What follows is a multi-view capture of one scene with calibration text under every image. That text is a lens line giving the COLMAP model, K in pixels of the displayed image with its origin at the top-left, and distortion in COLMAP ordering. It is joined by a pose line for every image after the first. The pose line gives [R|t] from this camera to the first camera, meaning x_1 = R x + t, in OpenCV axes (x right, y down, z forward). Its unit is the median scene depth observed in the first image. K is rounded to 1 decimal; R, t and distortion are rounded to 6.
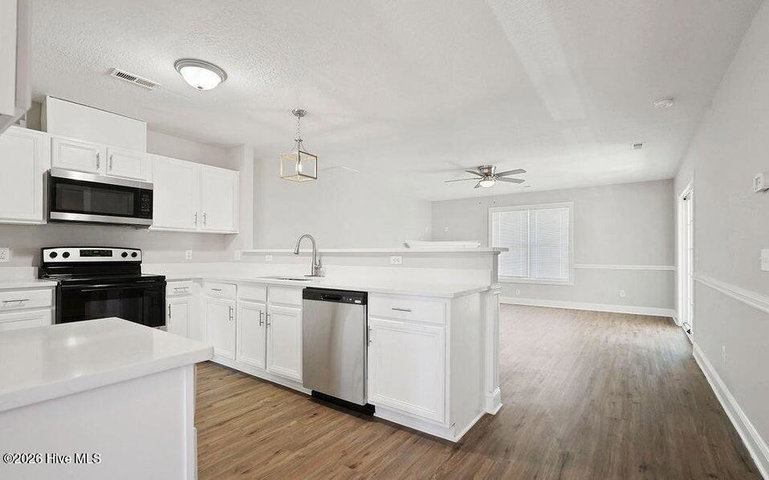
lens RADIAL K [[355.6, 0, 385.2], [0, 355.6, 248.3], [0, 0, 1]] dist [-0.000190, -0.000005]
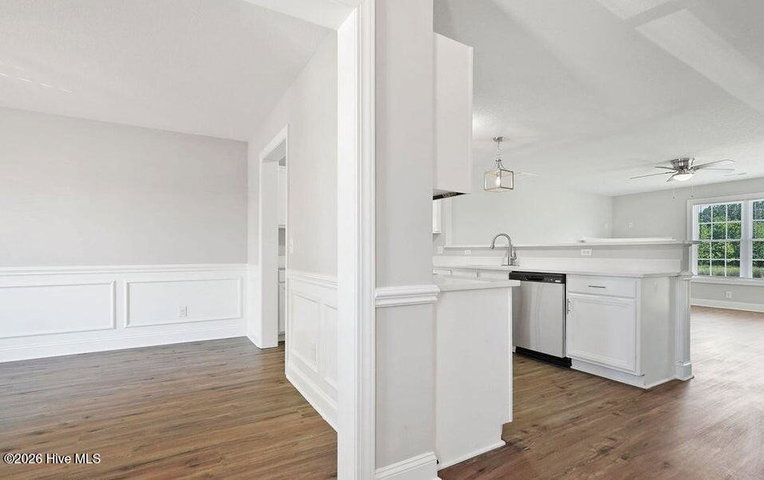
lens RADIAL K [[363.2, 0, 381.4], [0, 363.2, 250.0], [0, 0, 1]] dist [0.001305, 0.000085]
pose [[0.911384, 0.000399, -0.411557, -0.111065], [0.001889, 0.999985, 0.005154, 0.020315], [0.411553, -0.005475, 0.911369, -0.501515]]
